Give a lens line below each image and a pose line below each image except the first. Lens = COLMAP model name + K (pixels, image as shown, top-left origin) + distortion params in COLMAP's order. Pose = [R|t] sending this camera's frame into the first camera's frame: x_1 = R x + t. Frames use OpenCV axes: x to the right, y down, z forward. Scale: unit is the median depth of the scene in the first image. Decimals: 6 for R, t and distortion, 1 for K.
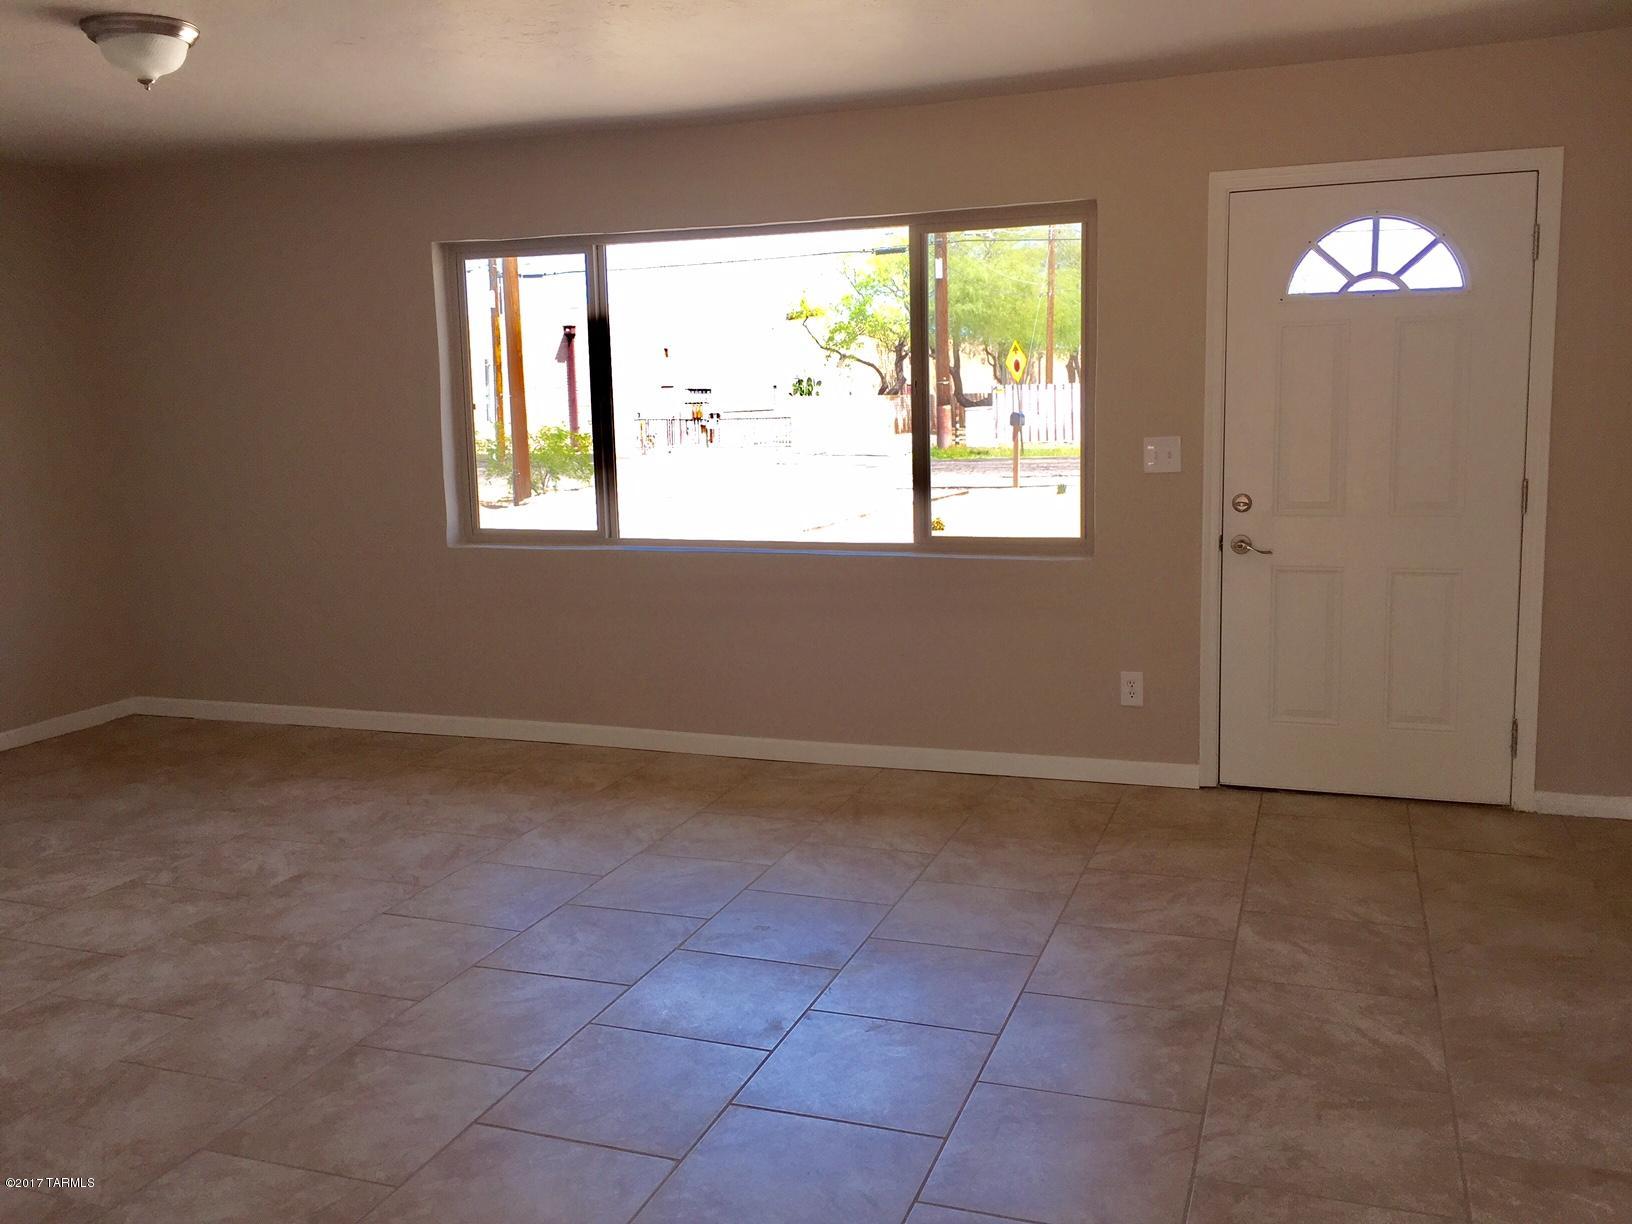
lens RADIAL K [[1415.7, 0, 816.3], [0, 1415.7, 610.5], [0, 0, 1]] dist [0.077412, -0.100473]
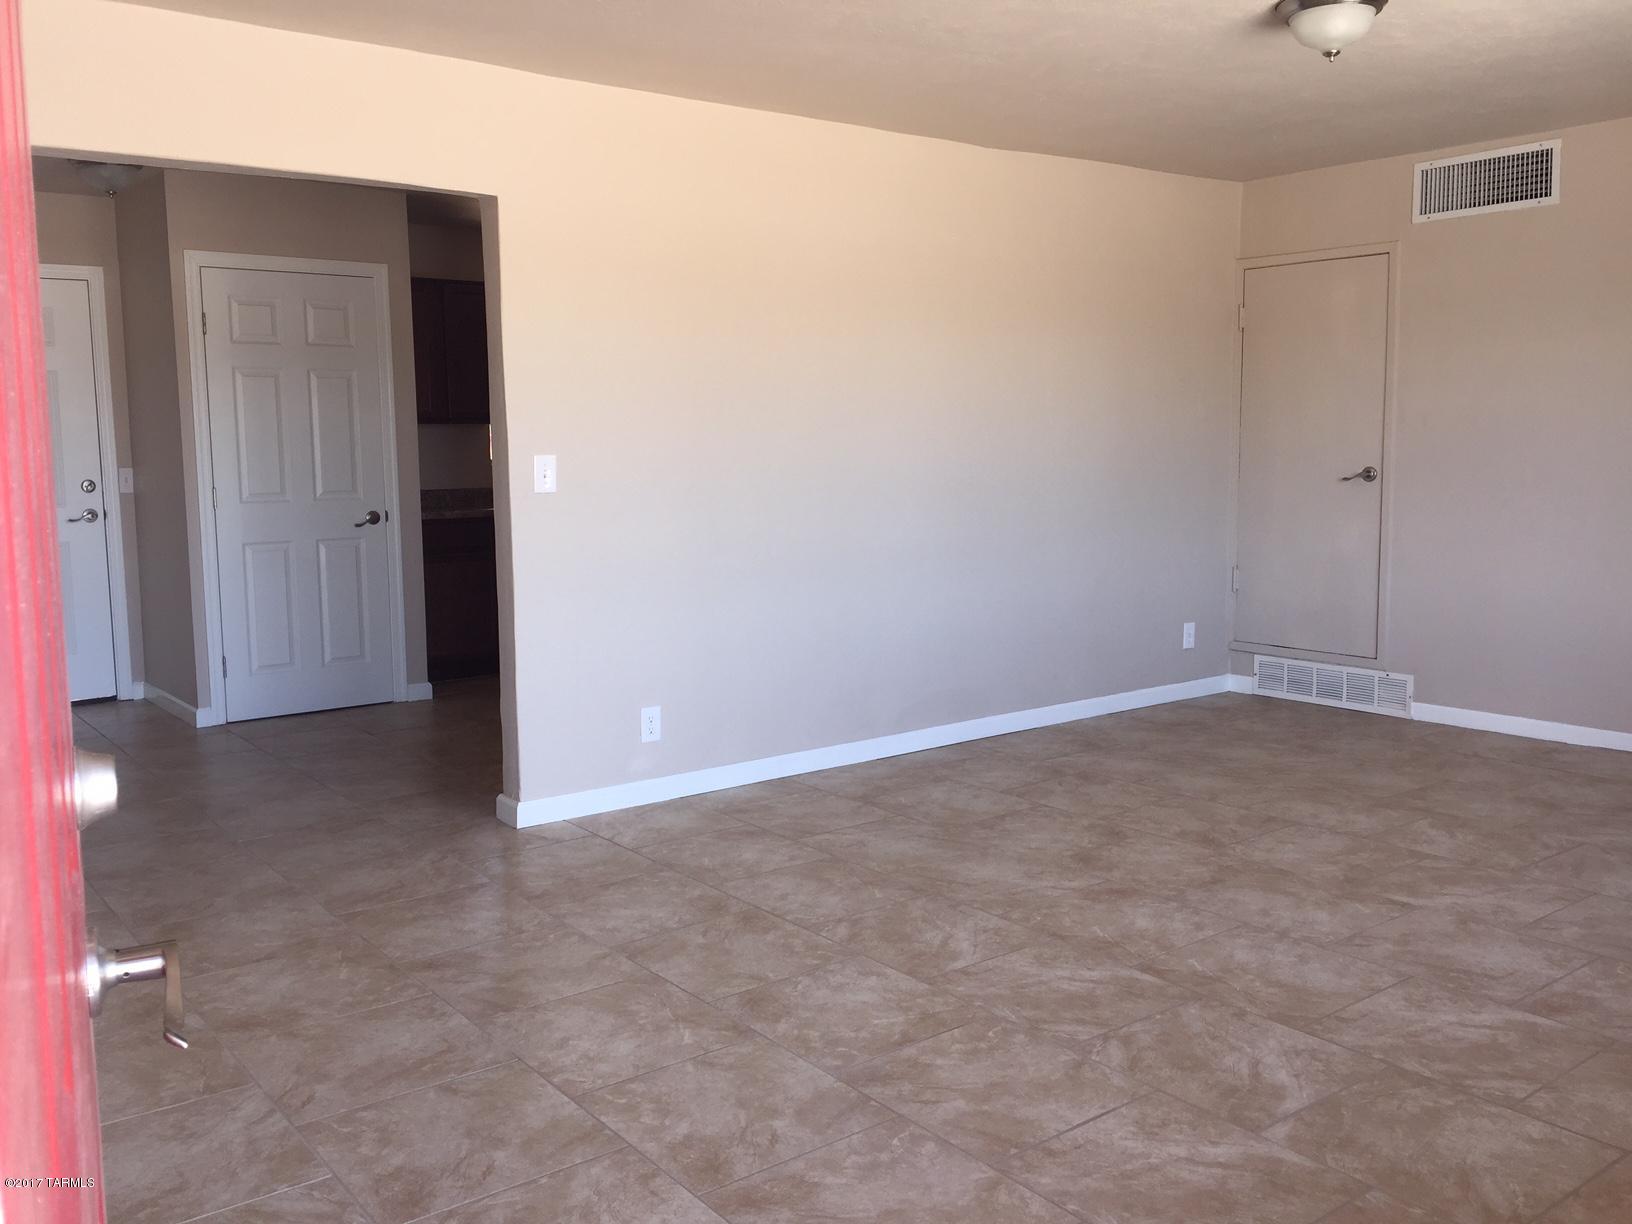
lens RADIAL K [[1415.7, 0, 821.1], [0, 1415.7, 579.9], [0, 0, 1]] dist [0.077412, -0.100473]
pose [[-0.534506, 0.116664, -0.837074, 0.547082], [-0.104484, 0.973708, 0.202424, -0.149984], [0.838681, 0.195658, -0.508263, 1.117232]]
